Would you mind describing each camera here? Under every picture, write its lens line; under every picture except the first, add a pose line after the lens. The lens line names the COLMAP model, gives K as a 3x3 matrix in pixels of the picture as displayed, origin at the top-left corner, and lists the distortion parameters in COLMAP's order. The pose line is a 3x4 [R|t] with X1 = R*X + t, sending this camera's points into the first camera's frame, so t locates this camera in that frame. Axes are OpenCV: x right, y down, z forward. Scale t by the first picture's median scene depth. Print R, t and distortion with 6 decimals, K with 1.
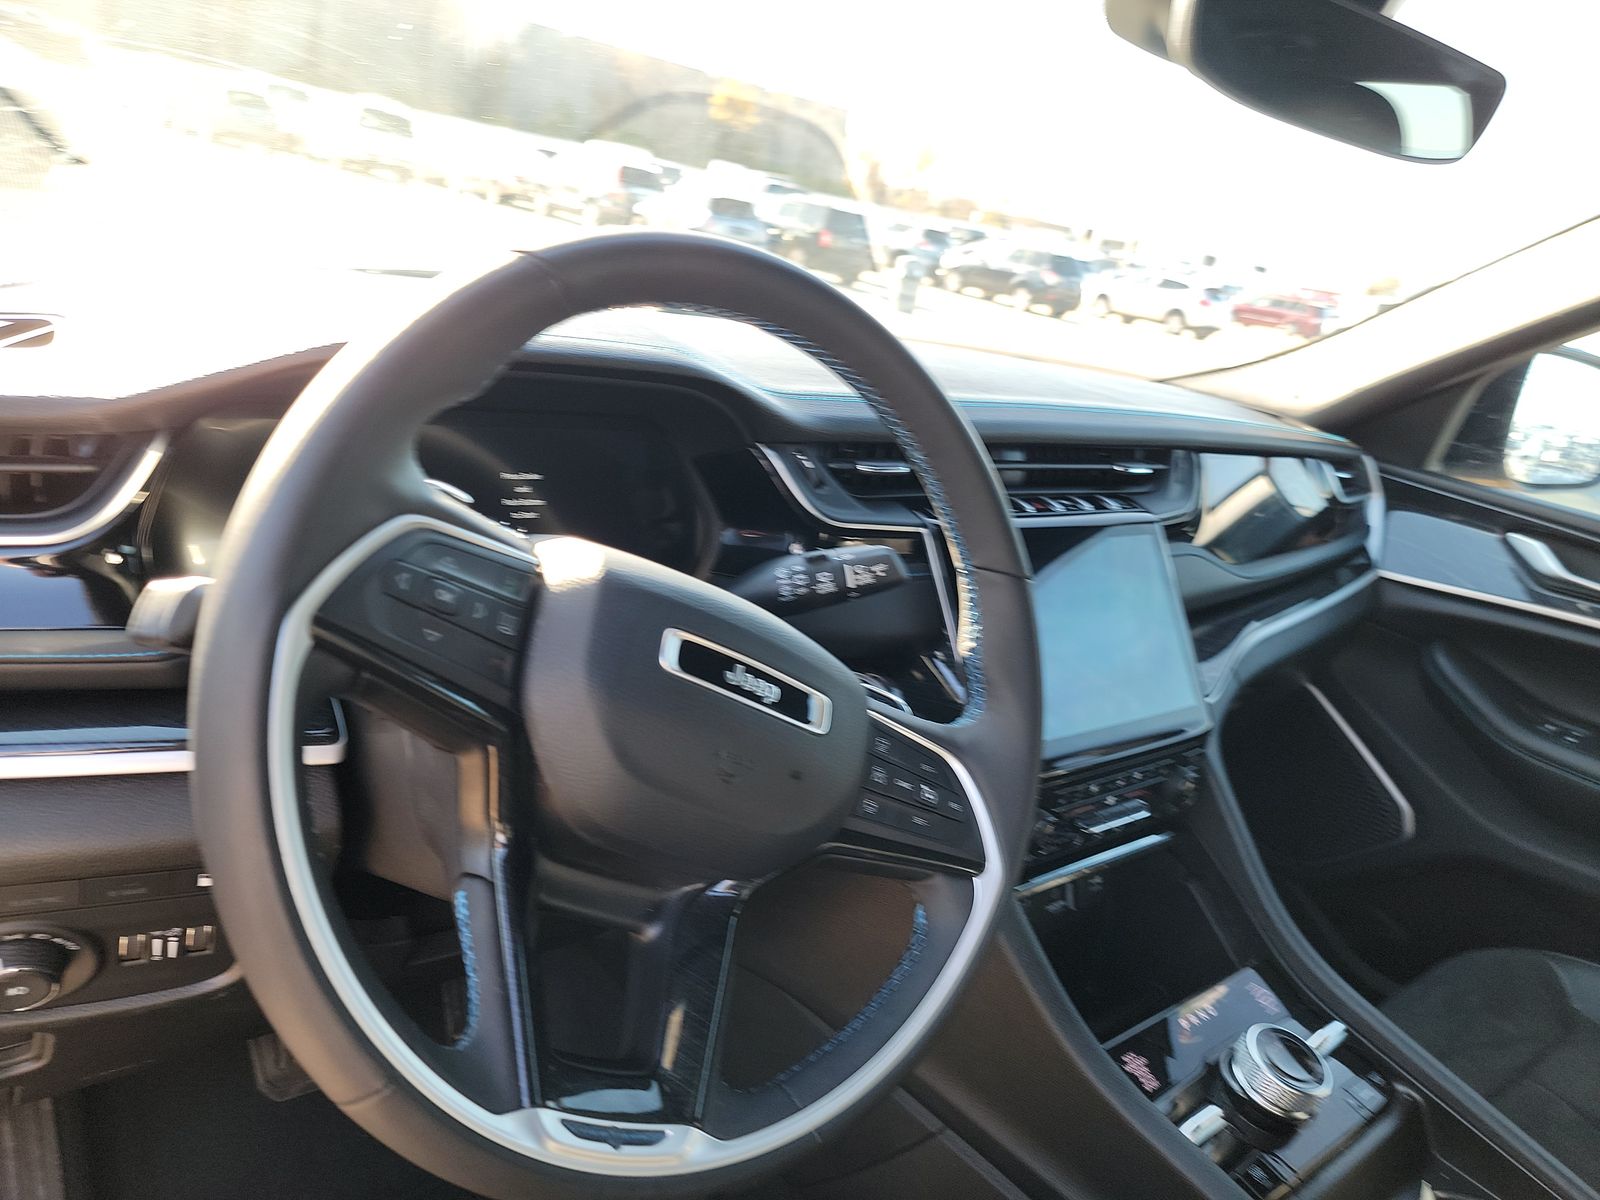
lens RADIAL K [[1150.8, 0, 800.0], [0, 1150.8, 600.0], [0, 0, 1]] dist [0.037802, -0.001744]
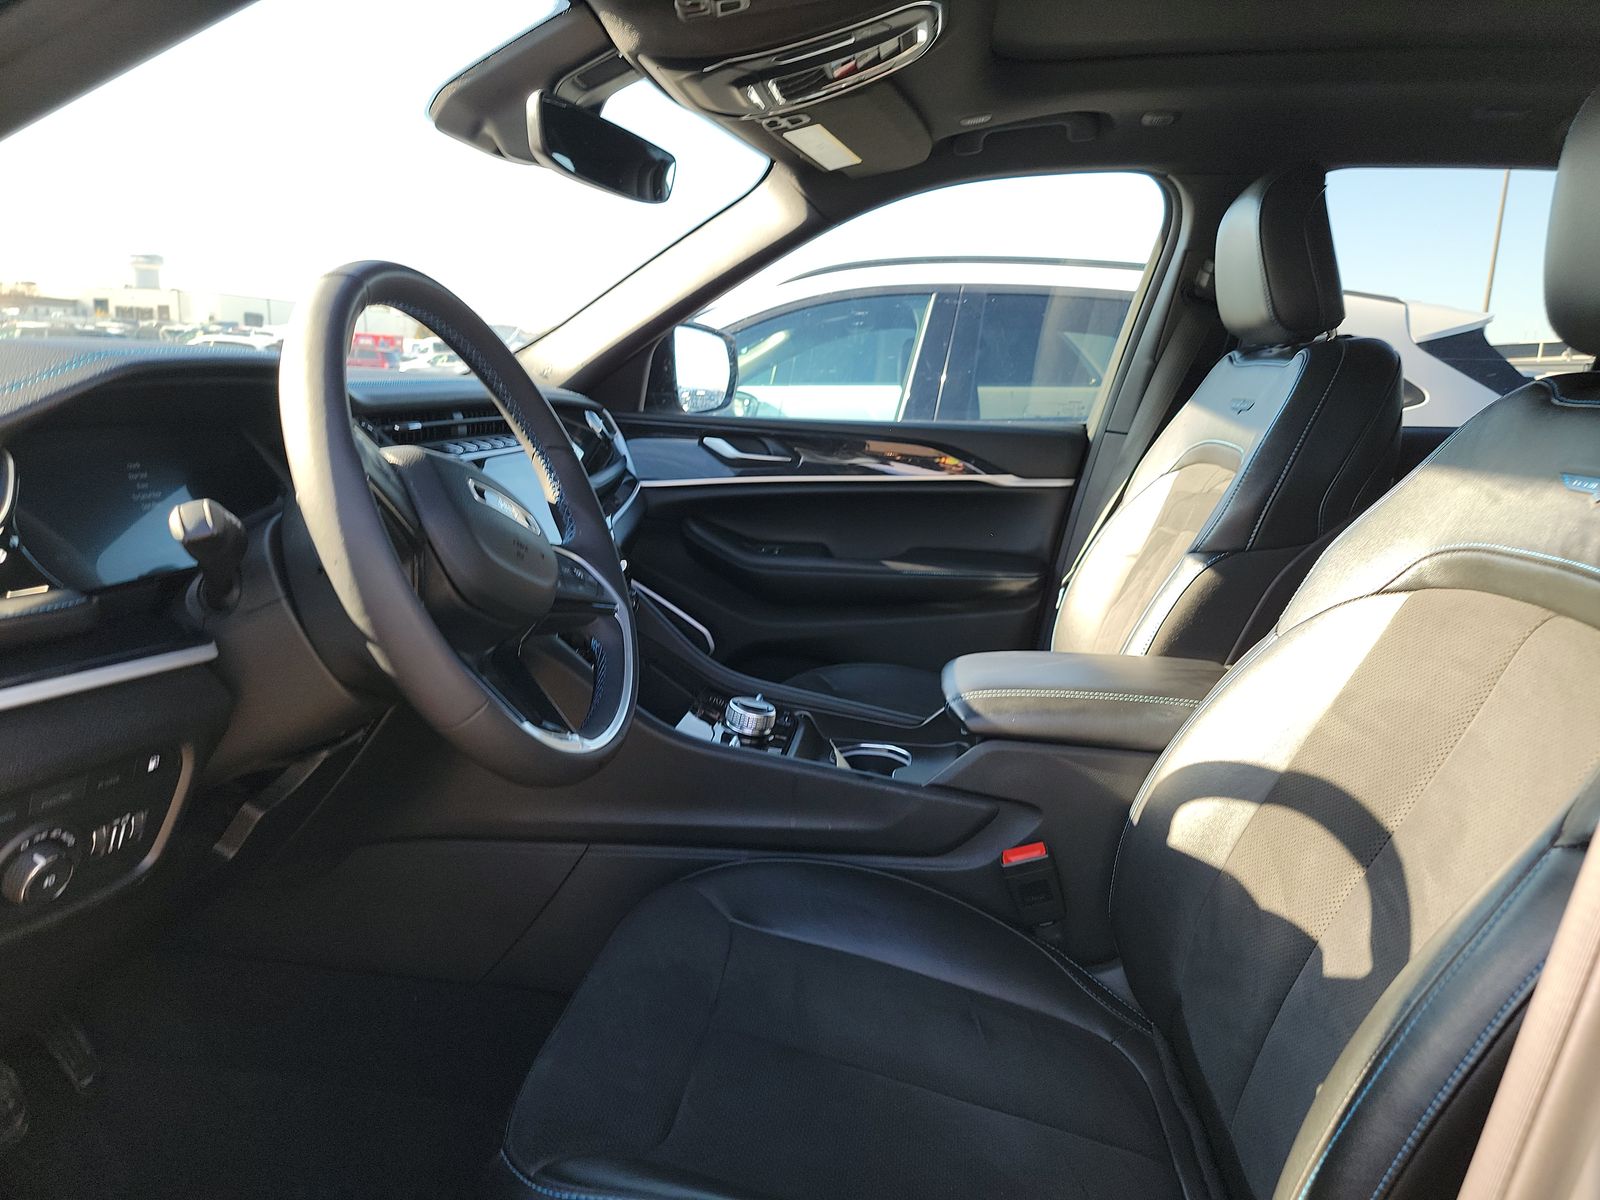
lens RADIAL K [[1150.8, 0, 800.0], [0, 1150.8, 600.0], [0, 0, 1]] dist [0.037802, -0.001744]
pose [[0.718204, -0.278713, 0.637576, -0.341344], [0.312467, 0.947878, 0.062378, 0.092461], [-0.621730, 0.154421, 0.767858, -0.228932]]
